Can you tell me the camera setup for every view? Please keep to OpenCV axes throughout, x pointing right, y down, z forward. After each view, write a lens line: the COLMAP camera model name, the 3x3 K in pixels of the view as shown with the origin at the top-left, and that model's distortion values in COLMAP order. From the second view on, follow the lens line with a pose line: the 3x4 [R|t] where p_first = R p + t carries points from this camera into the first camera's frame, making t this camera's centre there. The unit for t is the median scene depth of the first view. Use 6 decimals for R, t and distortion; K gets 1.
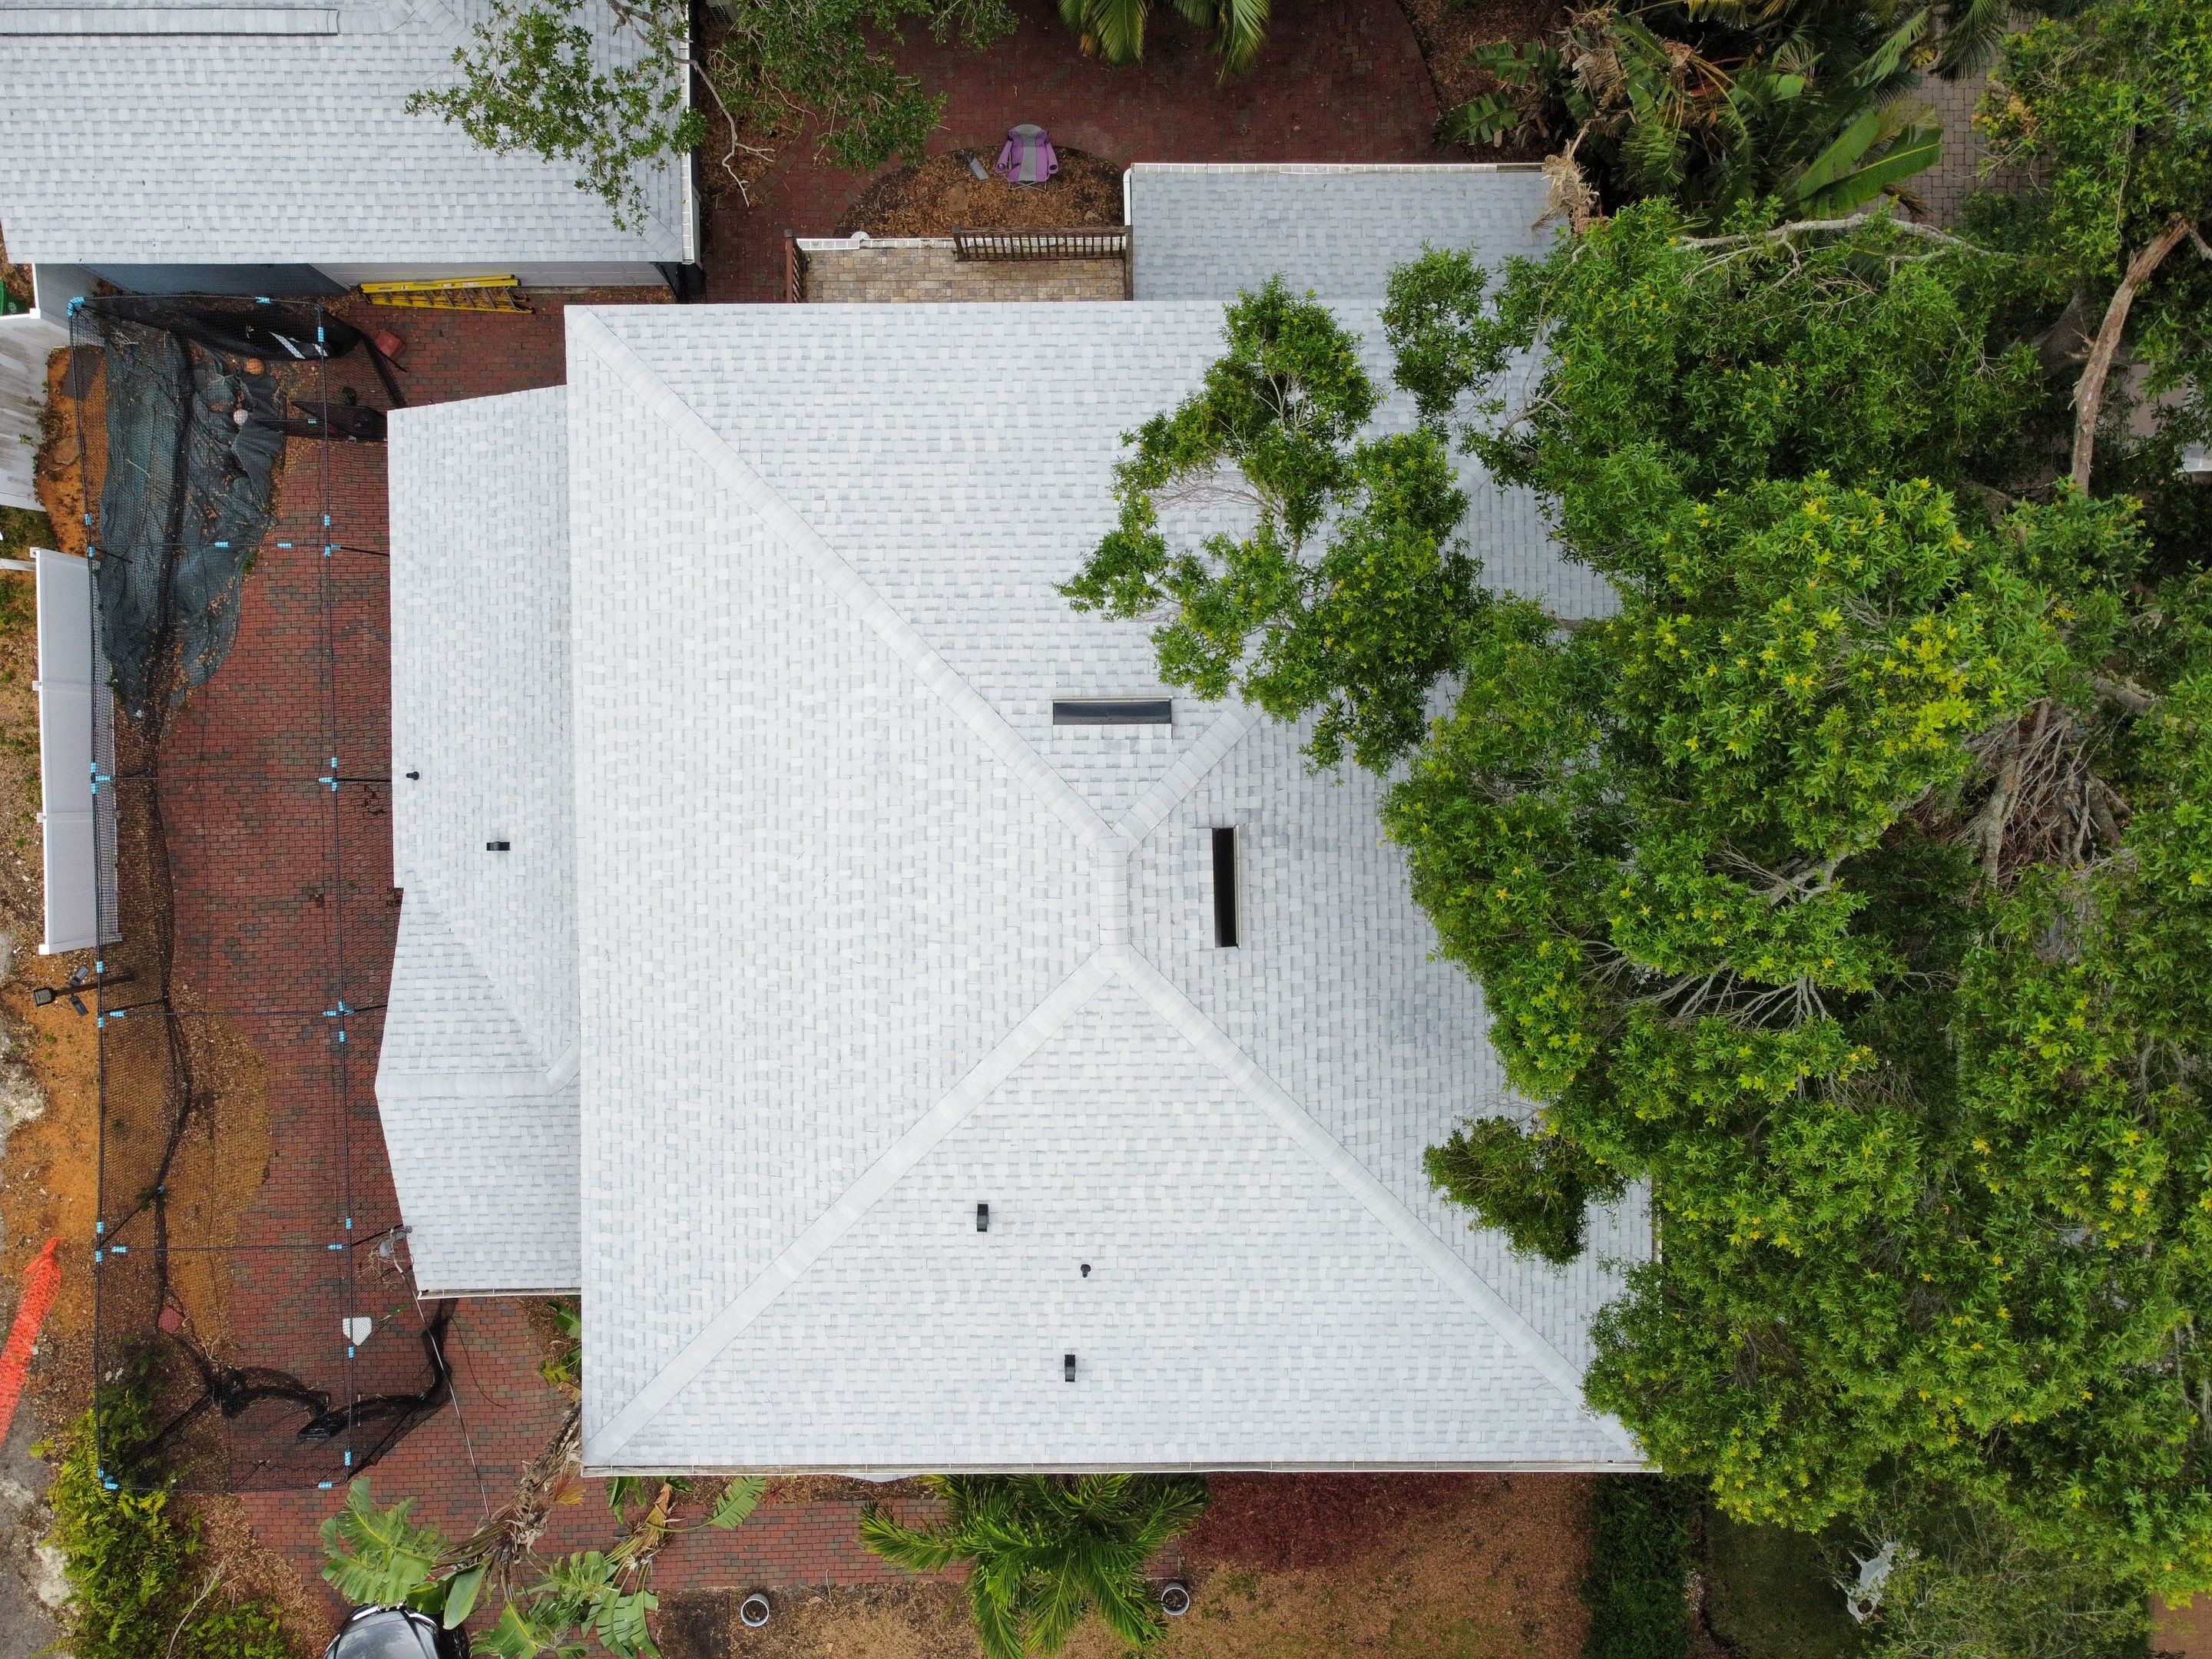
lens RADIAL K [[1694.0, 0, 1086.0], [0, 1694.0, 798.3], [0, 0, 1]] dist [0.007584, -0.013133]
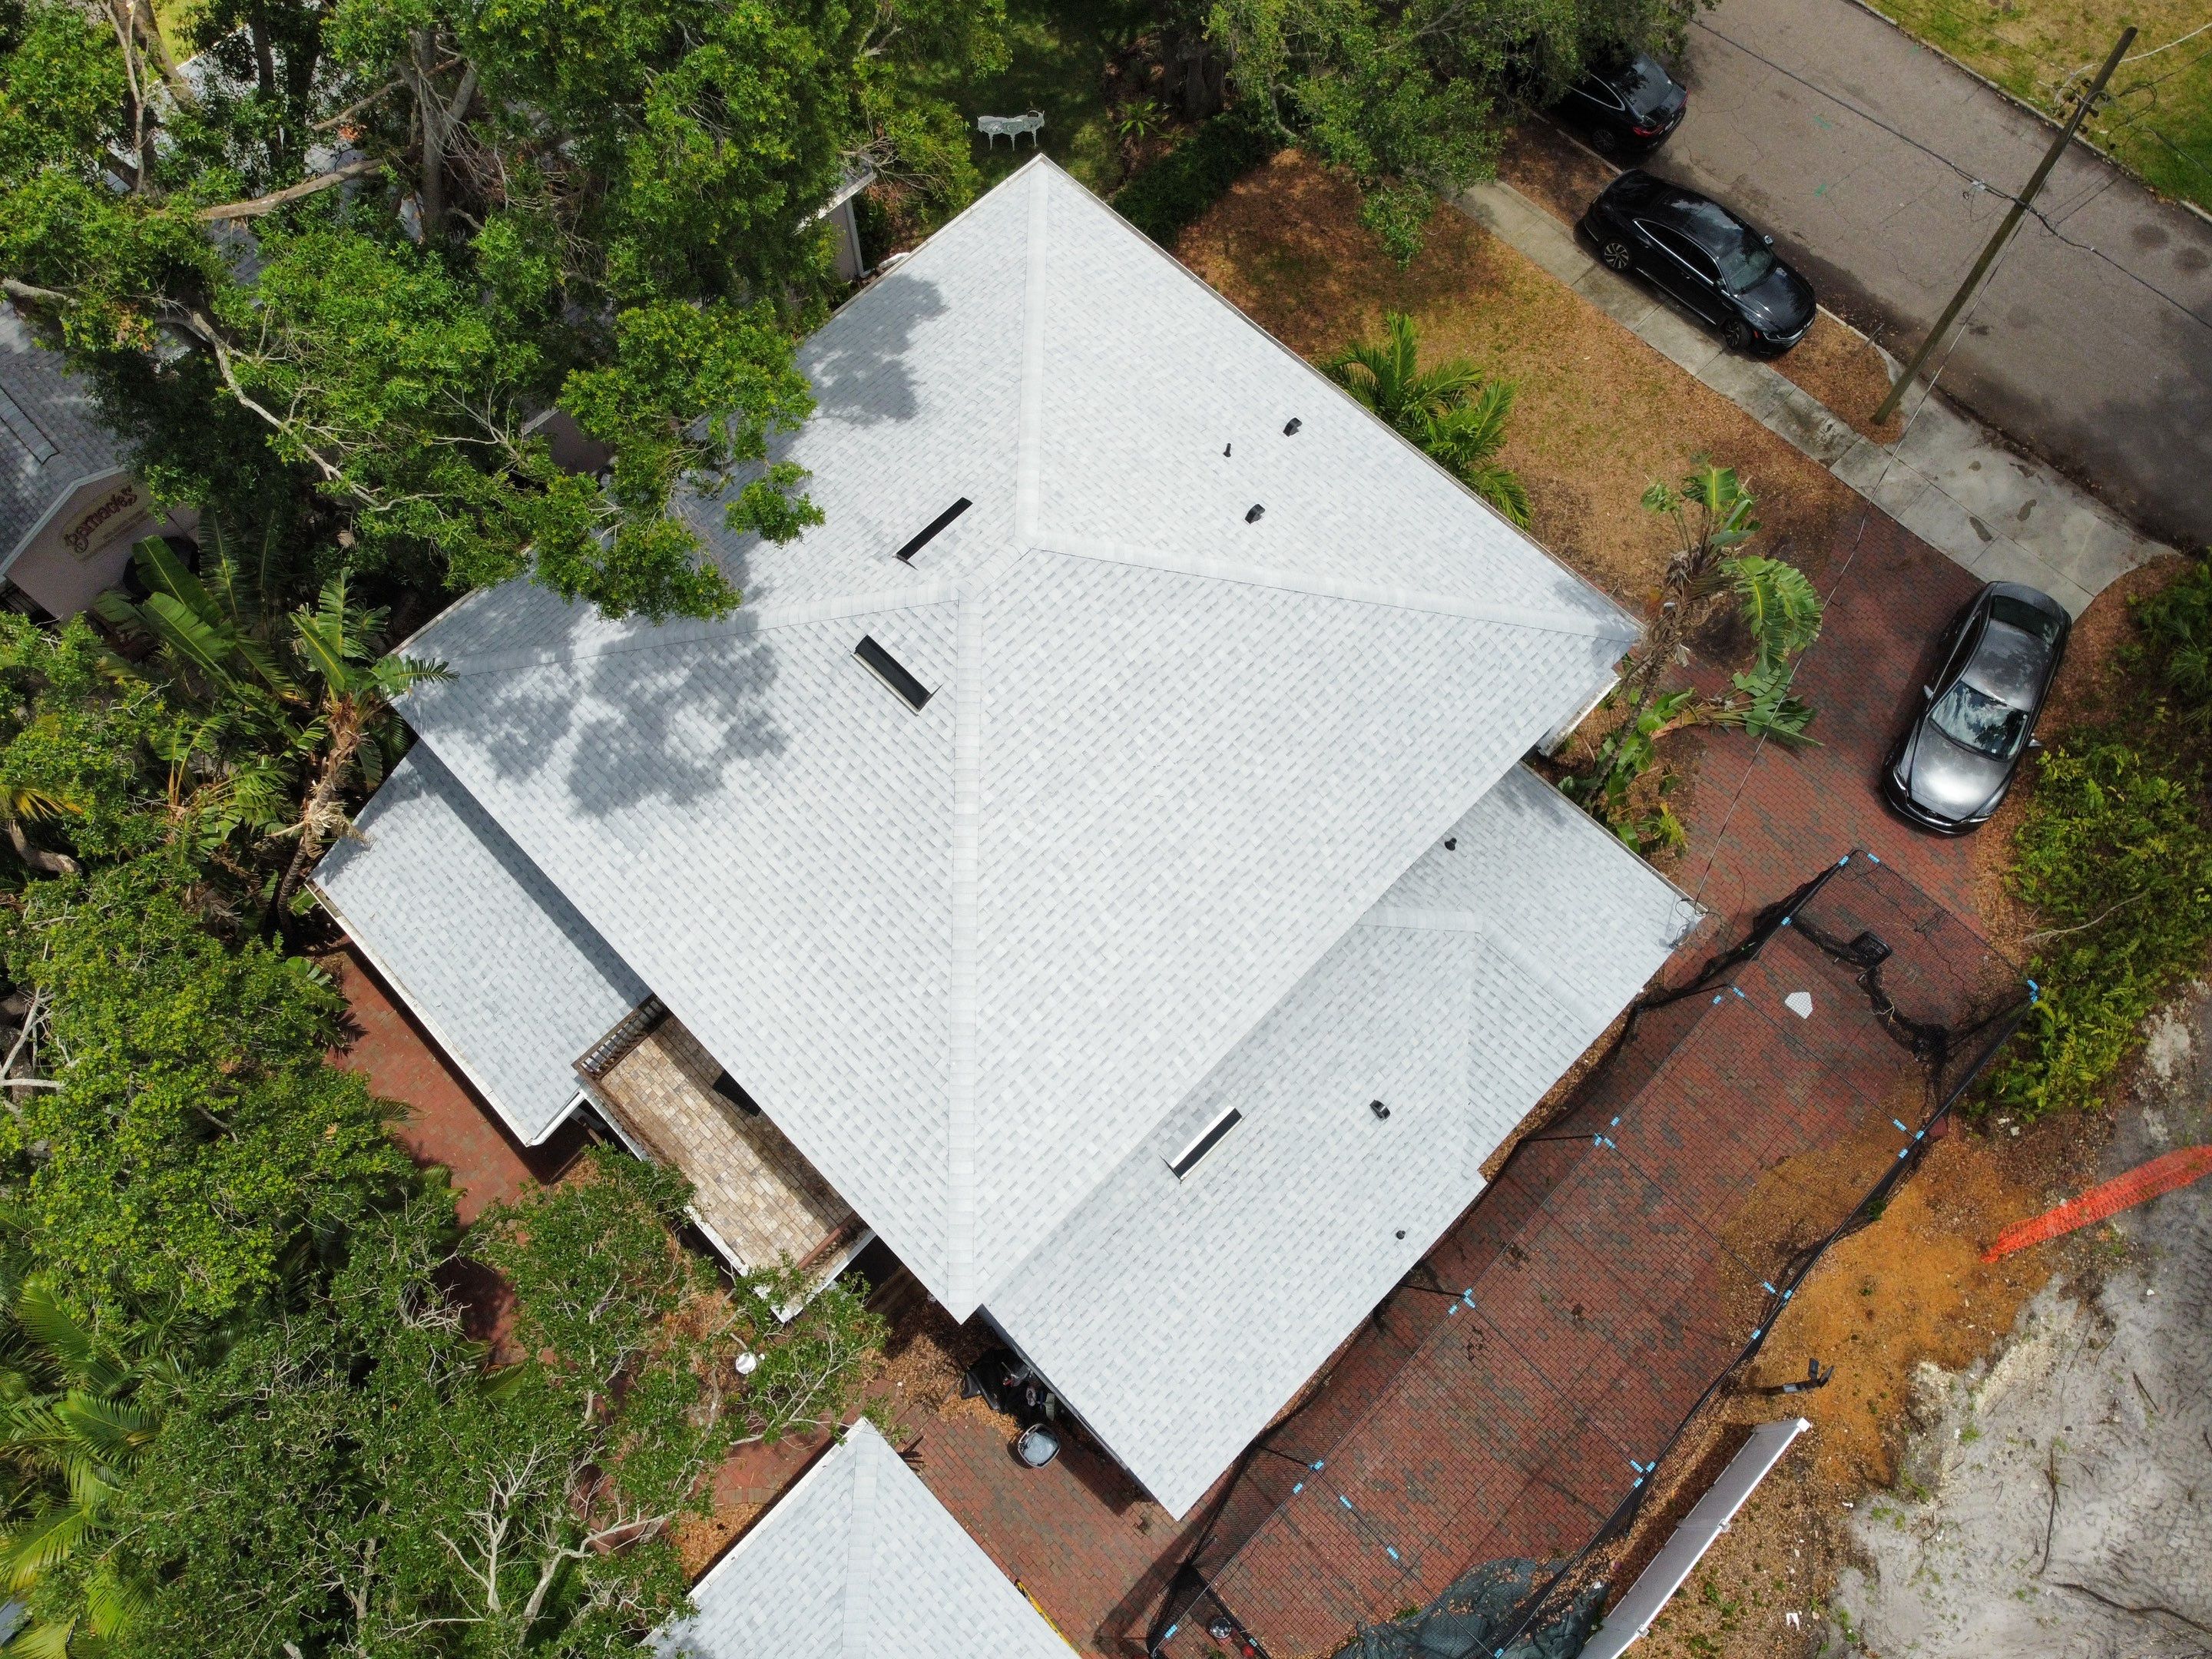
lens RADIAL K [[1708.3, 0, 1068.6], [0, 1708.3, 811.6], [0, 0, 1]] dist [-0.007346, -0.003565]
pose [[-0.695981, -0.658374, 0.286625, -0.460619], [0.717884, -0.646814, 0.257438, -0.317995], [0.015902, 0.384936, 0.922806, -0.103539]]
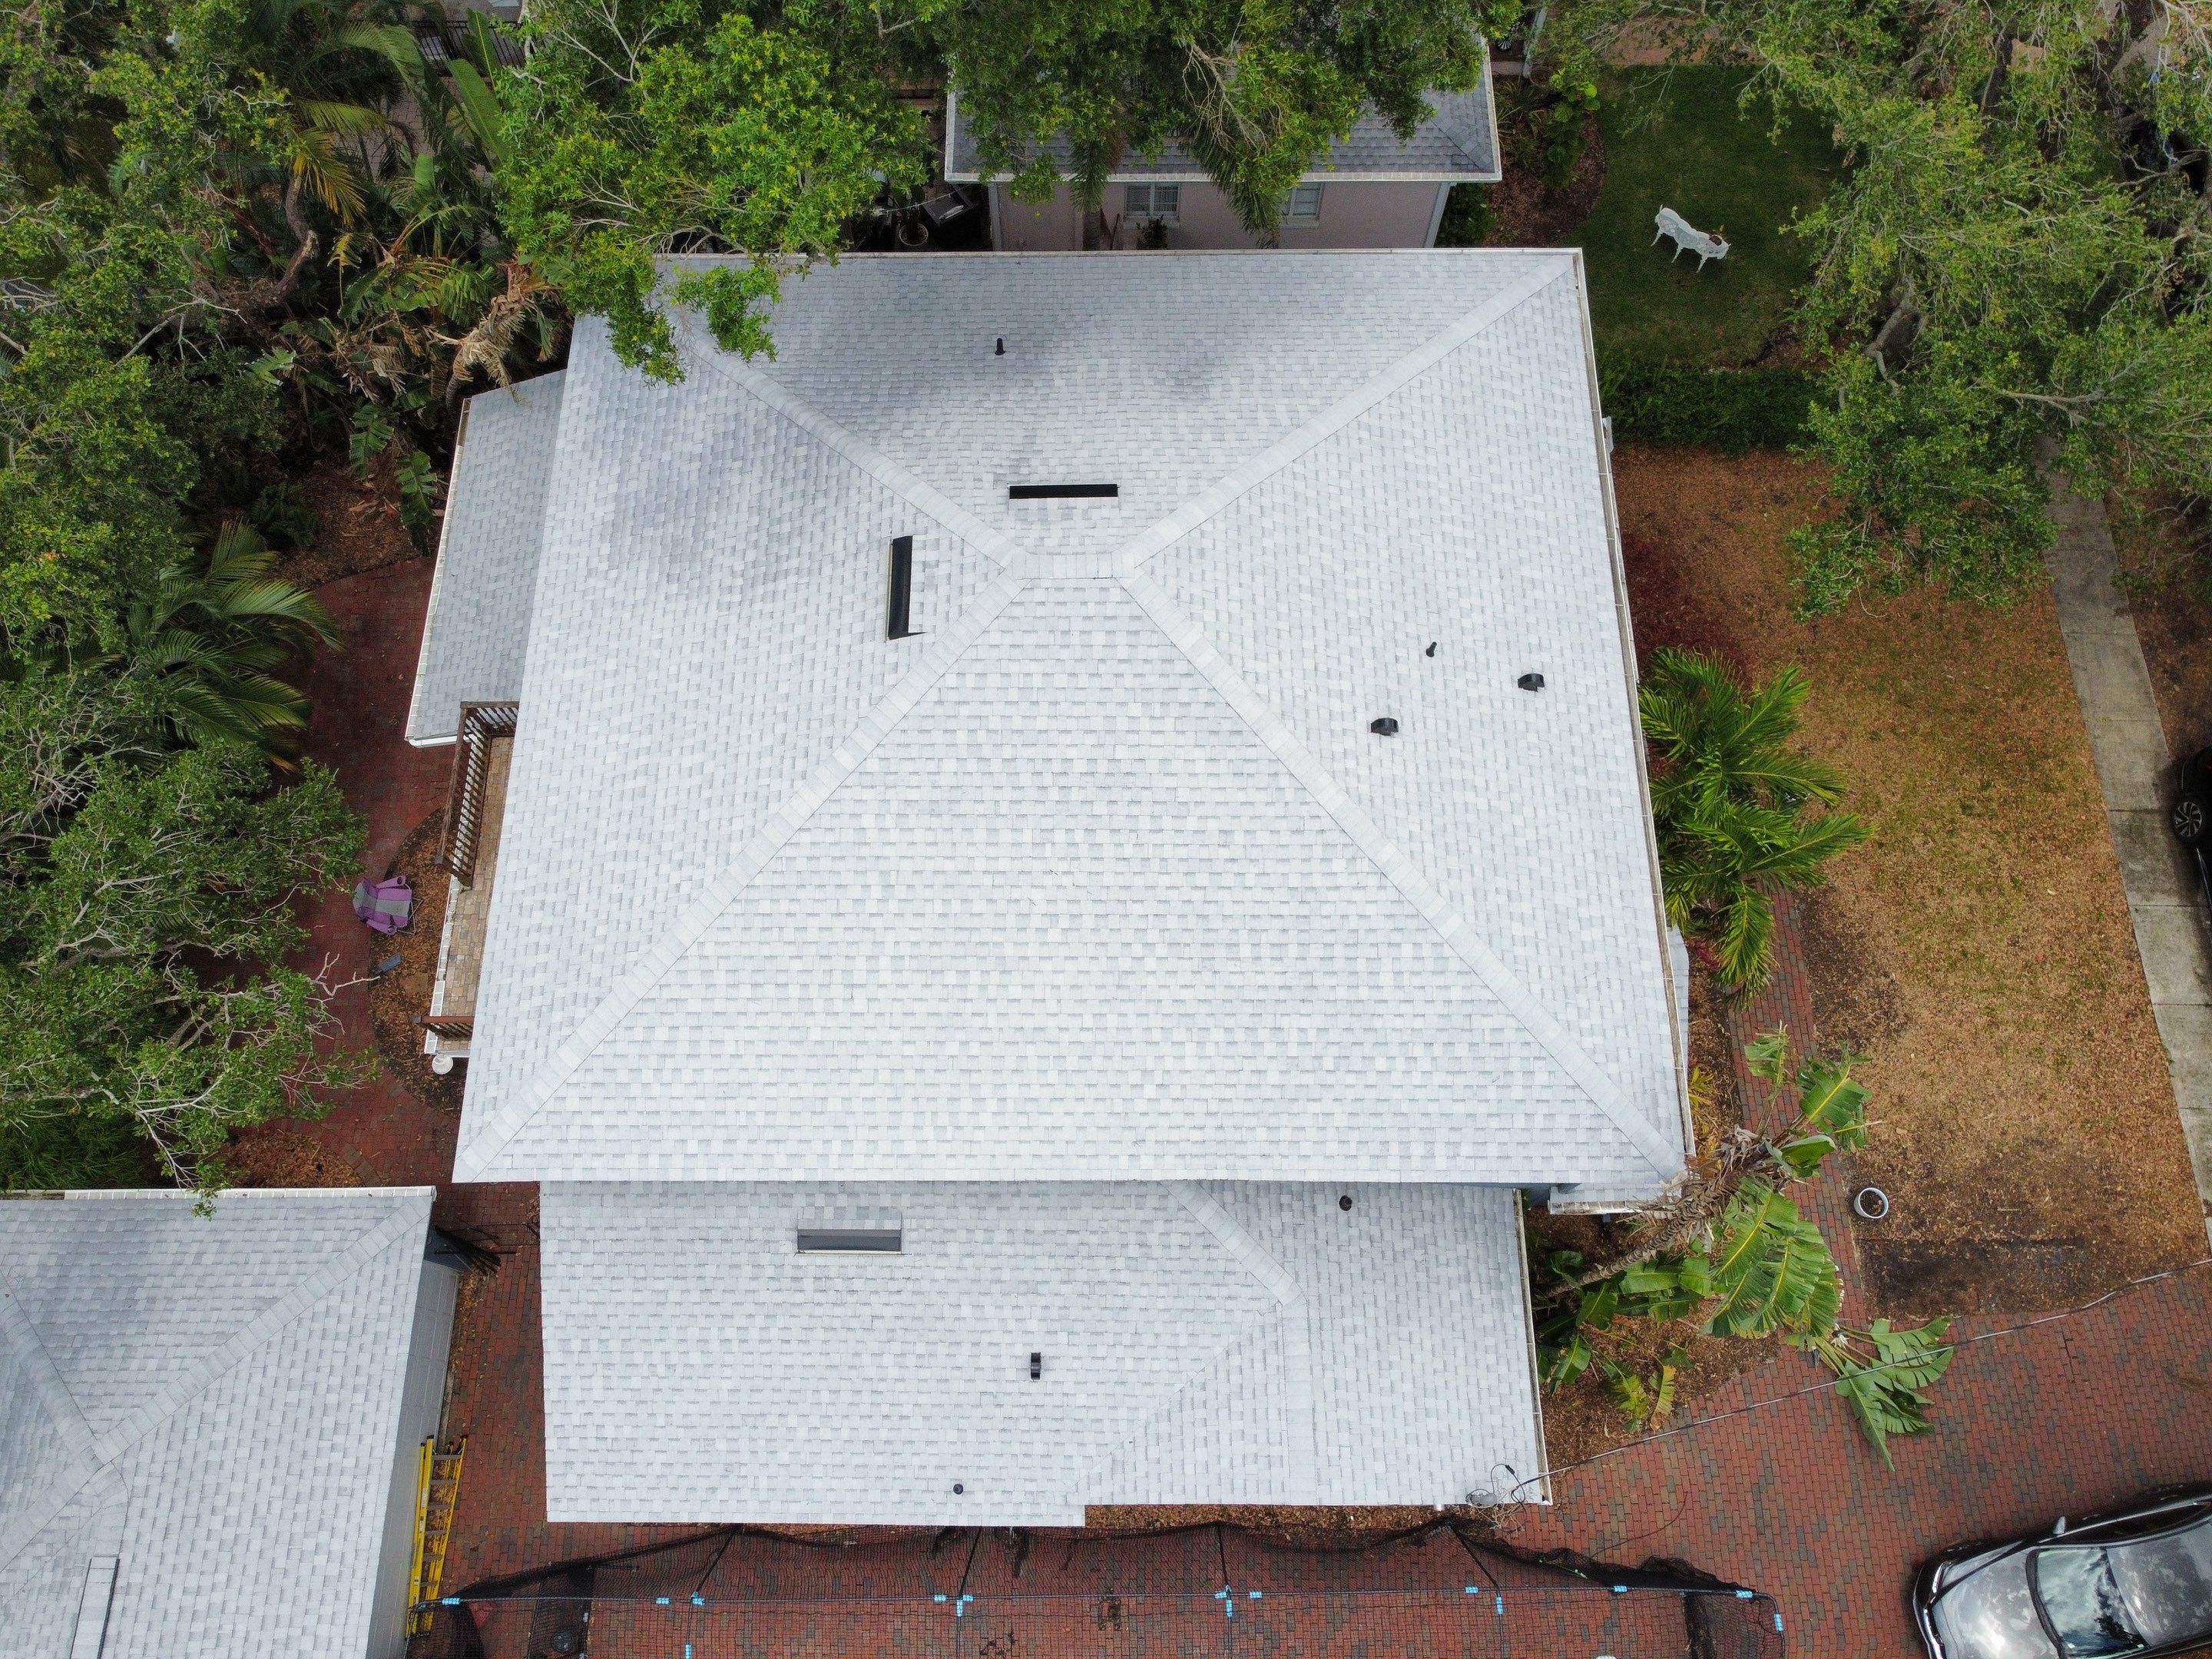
lens RADIAL K [[1687.3, 0, 1066.1], [0, 1687.3, 803.2], [0, 0, 1]] dist [-0.000240, 0.002677]
pose [[0.015334, -0.929537, 0.368410, -0.464577], [0.999651, 0.006330, -0.025636, 0.076706], [0.021498, 0.368674, 0.929310, 0.055316]]
